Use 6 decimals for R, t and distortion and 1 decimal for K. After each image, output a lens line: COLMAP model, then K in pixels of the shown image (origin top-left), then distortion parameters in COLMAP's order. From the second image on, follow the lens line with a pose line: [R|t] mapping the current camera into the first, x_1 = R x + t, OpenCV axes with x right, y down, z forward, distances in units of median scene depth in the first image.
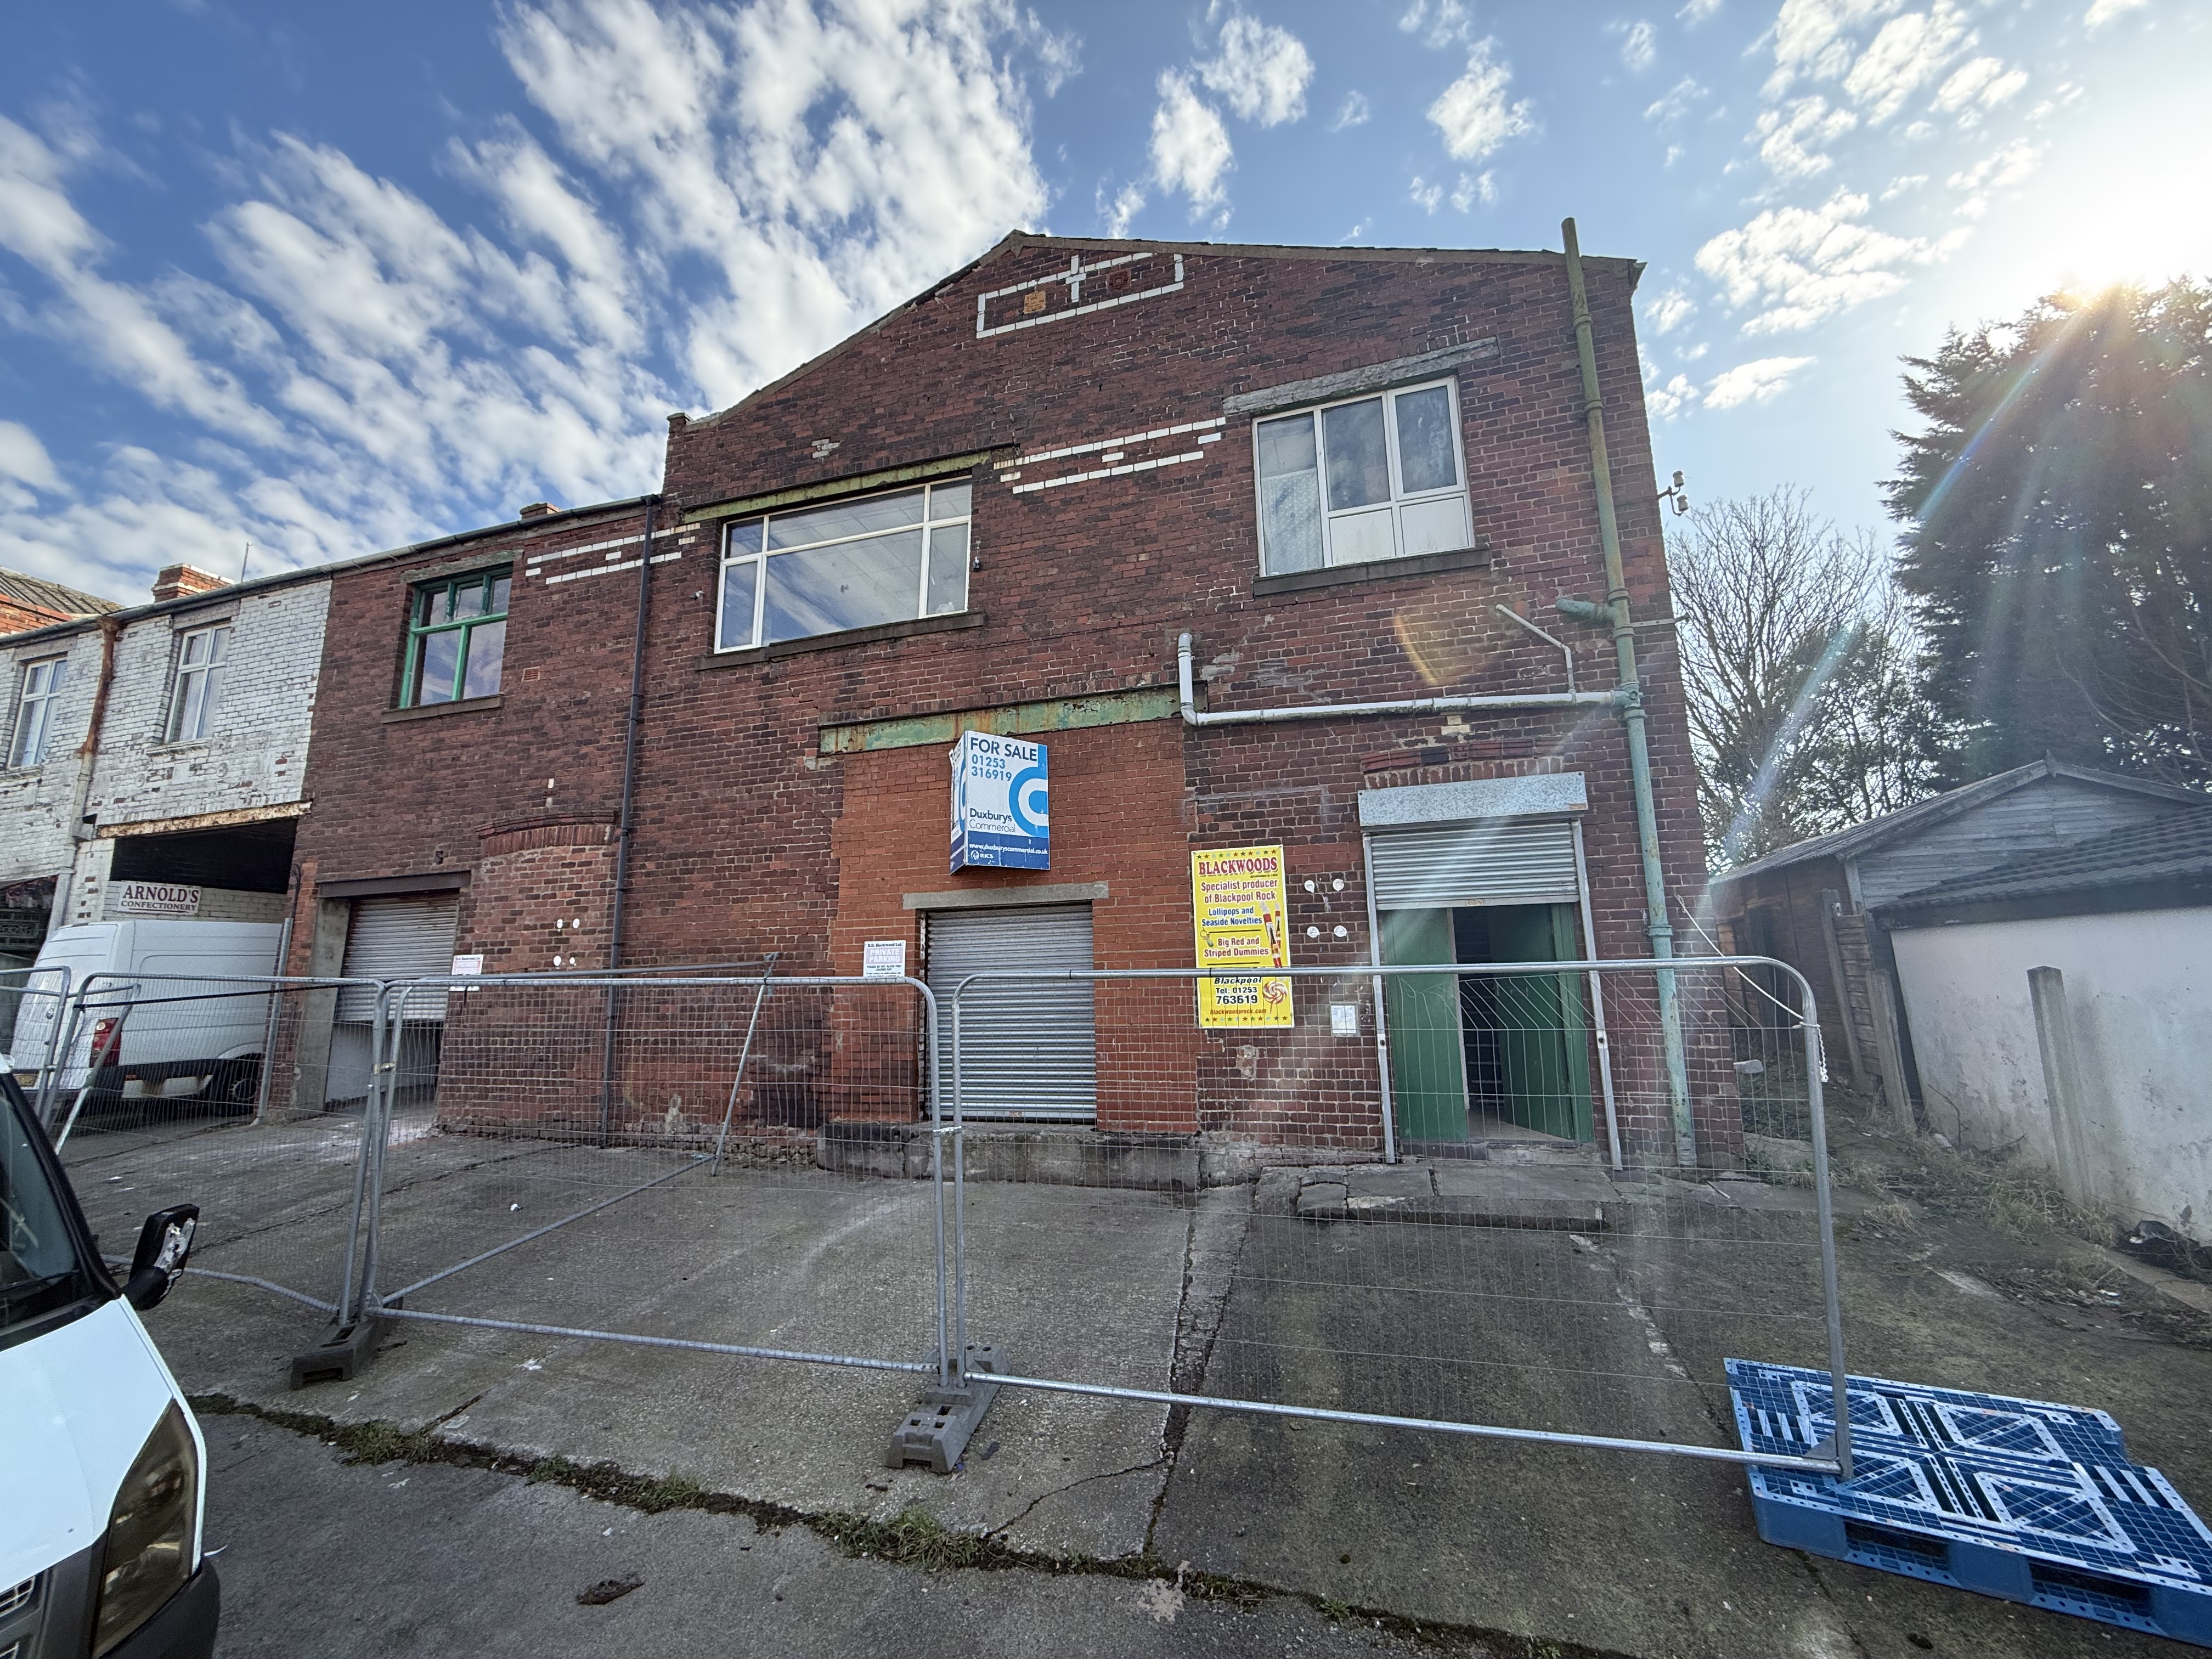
lens RADIAL K [[883.5, 0, 1106.0], [0, 883.5, 829.5], [0, 0, 1]] dist [-0.002080, 0.000109]
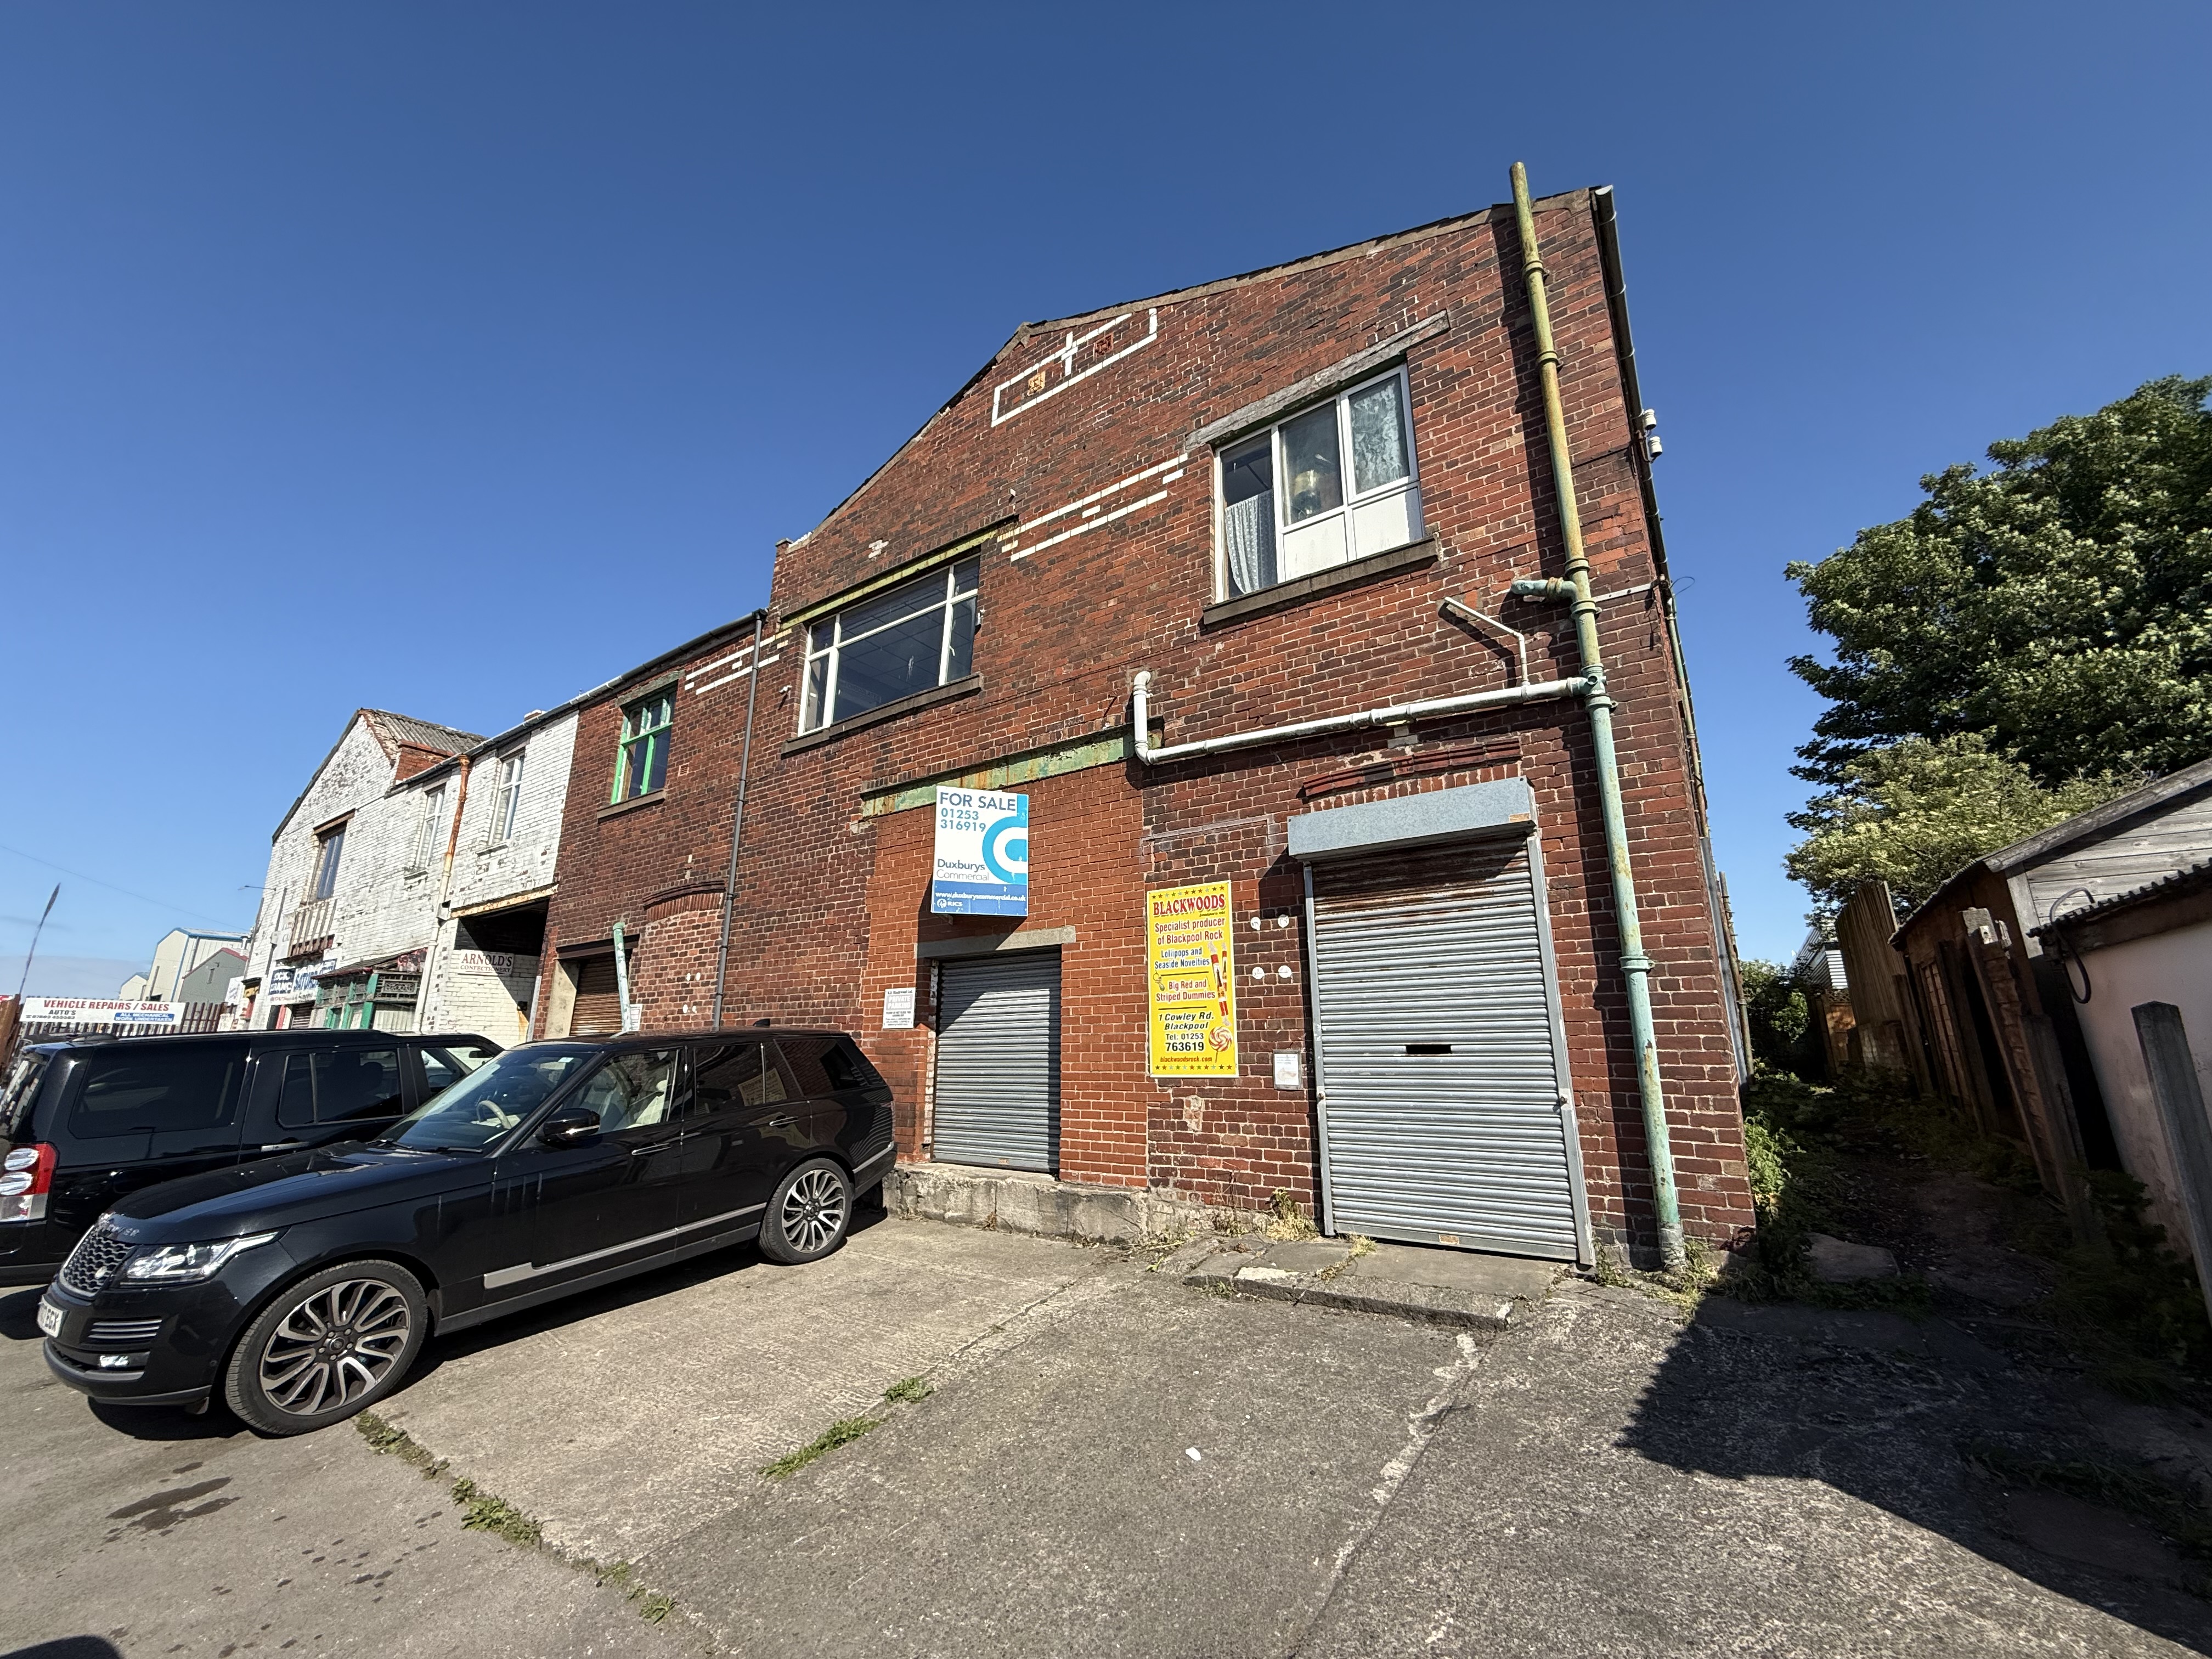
lens RADIAL K [[882.4, 0, 1102.6], [0, 882.4, 828.1], [0, 0, 1]] dist [-0.001355, 0.000062]
pose [[0.946951, -0.062997, -0.315144, 0.310126], [0.040039, 0.996086, -0.078804, 0.025466], [0.318875, 0.062006, 0.945766, 0.054487]]
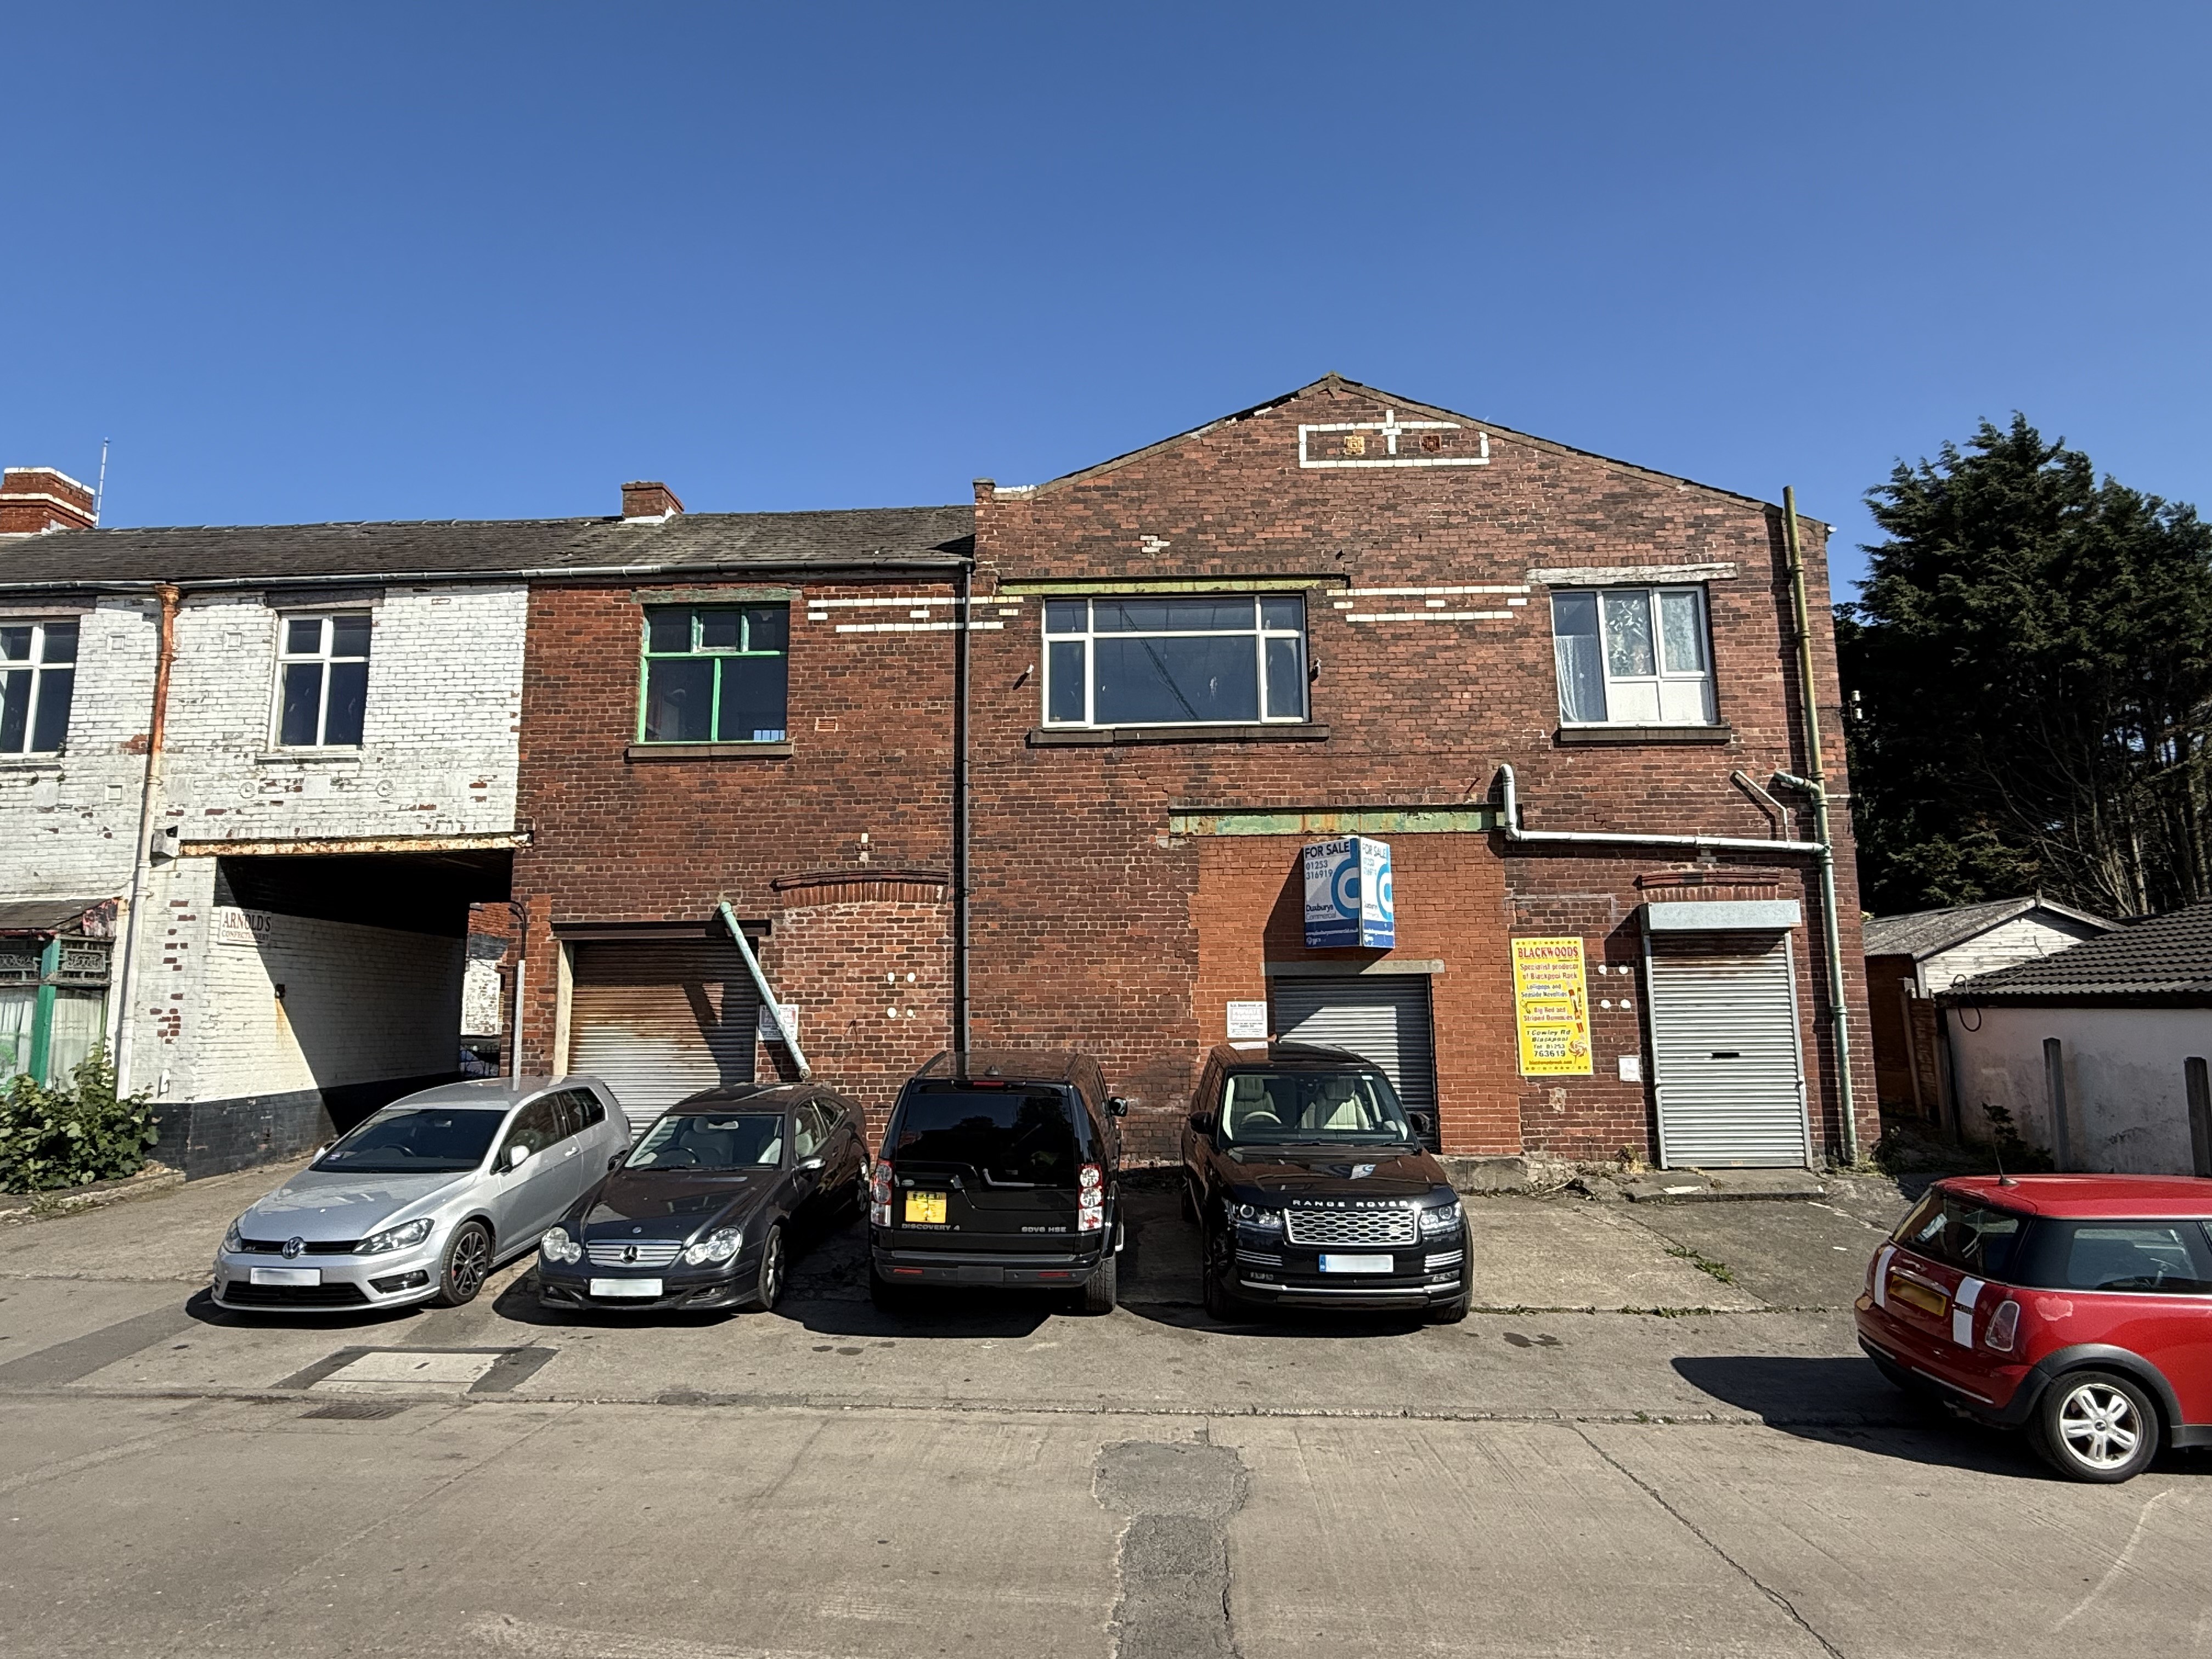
lens RADIAL K [[1257.9, 0, 1103.7], [0, 1257.9, 838.9], [0, 0, 1]] dist [-0.002214, 0.000250]
pose [[0.965534, 0.048405, 0.255736, -0.822098], [-0.055404, 0.998259, 0.020232, -0.107795], [-0.254311, -0.033704, 0.966535, -0.532087]]
